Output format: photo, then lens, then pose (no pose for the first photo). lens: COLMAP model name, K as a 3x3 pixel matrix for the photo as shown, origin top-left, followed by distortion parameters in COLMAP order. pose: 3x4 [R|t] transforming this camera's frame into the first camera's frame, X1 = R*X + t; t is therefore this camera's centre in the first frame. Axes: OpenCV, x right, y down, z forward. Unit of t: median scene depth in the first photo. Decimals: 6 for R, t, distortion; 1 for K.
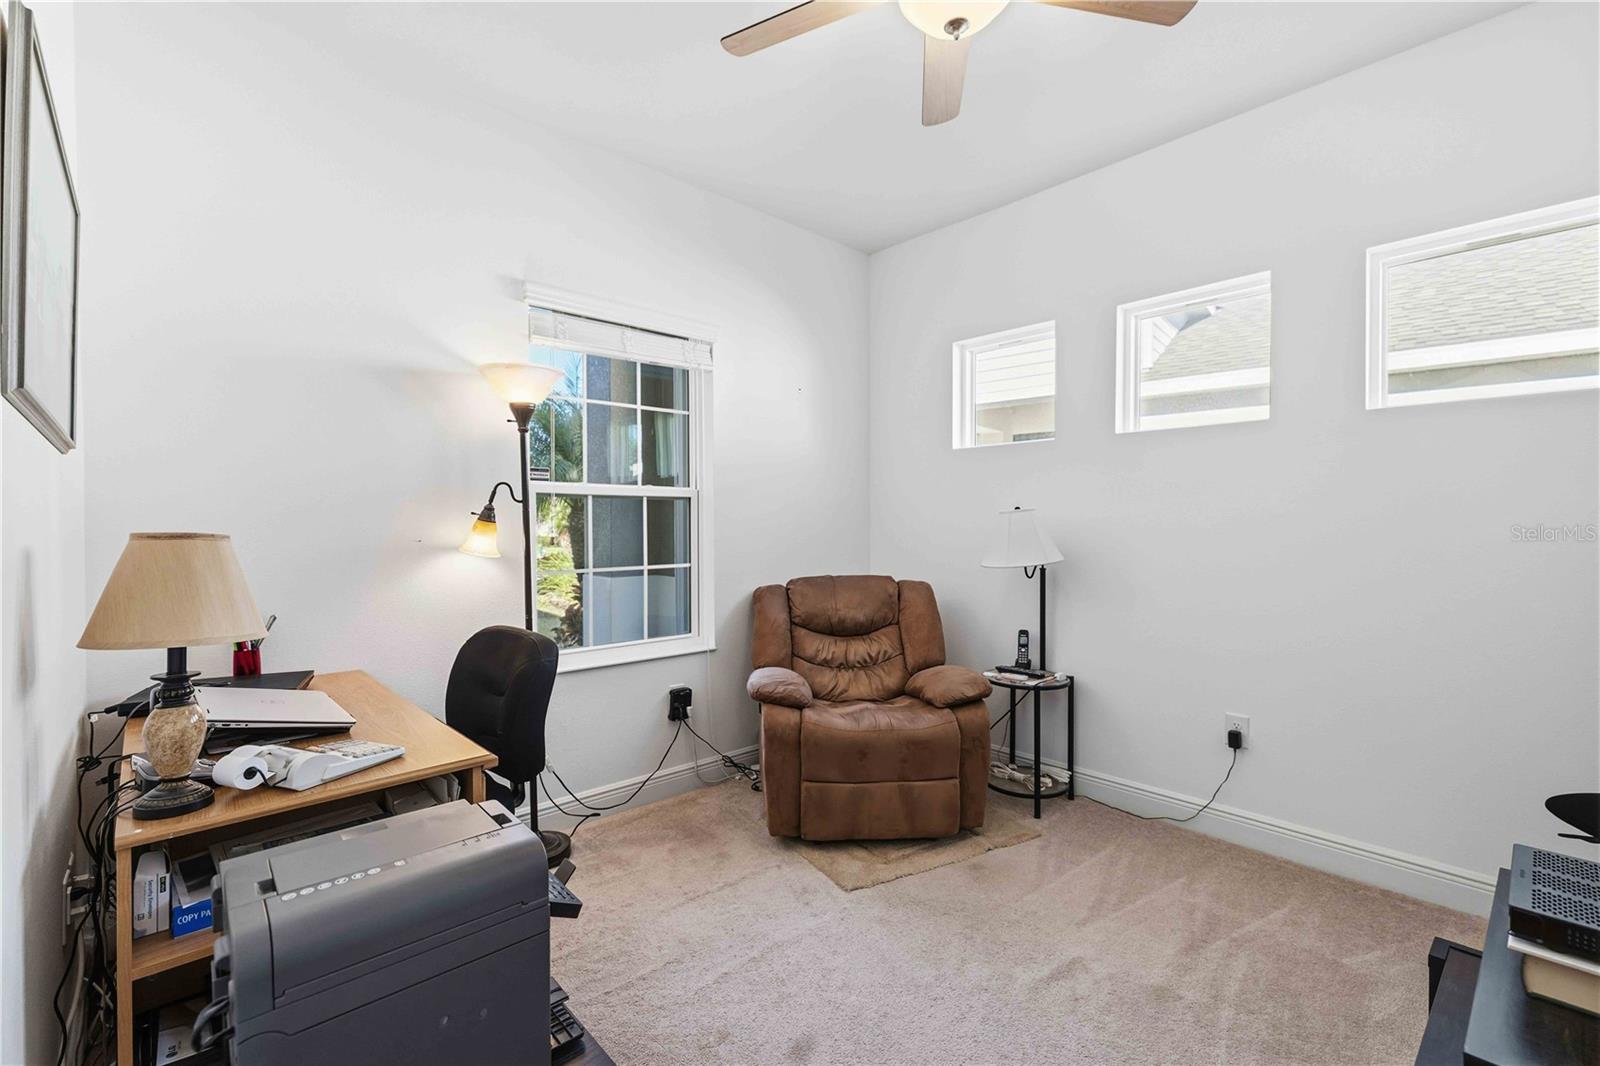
lens RADIAL K [[694.6, 0, 785.9], [0, 694.6, 536.2], [0, 0, 1]] dist [-0.000898, 0.001674]
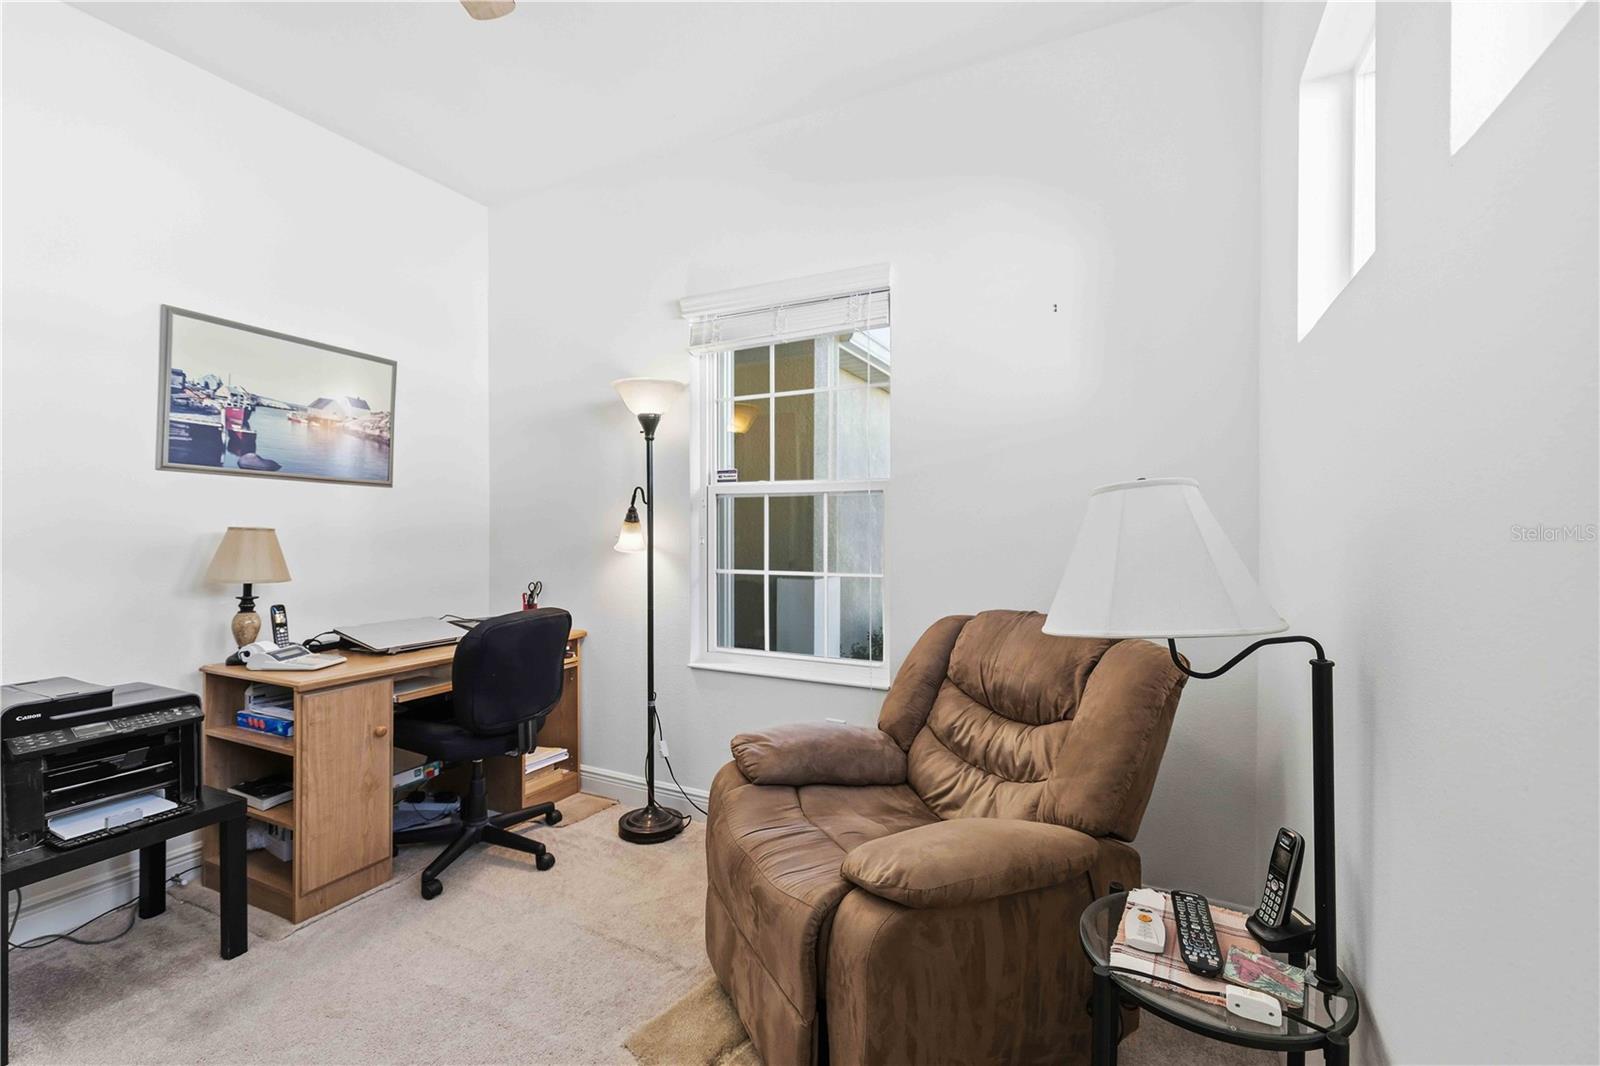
lens RADIAL K [[694.6, 0, 805.0], [0, 694.6, 525.2], [0, 0, 1]] dist [-0.000898, 0.001674]
pose [[0.369913, 0.003652, -0.929059, 0.710362], [-0.019085, 0.999811, -0.003669, -0.014755], [0.928870, 0.019088, 0.369913, 0.785840]]
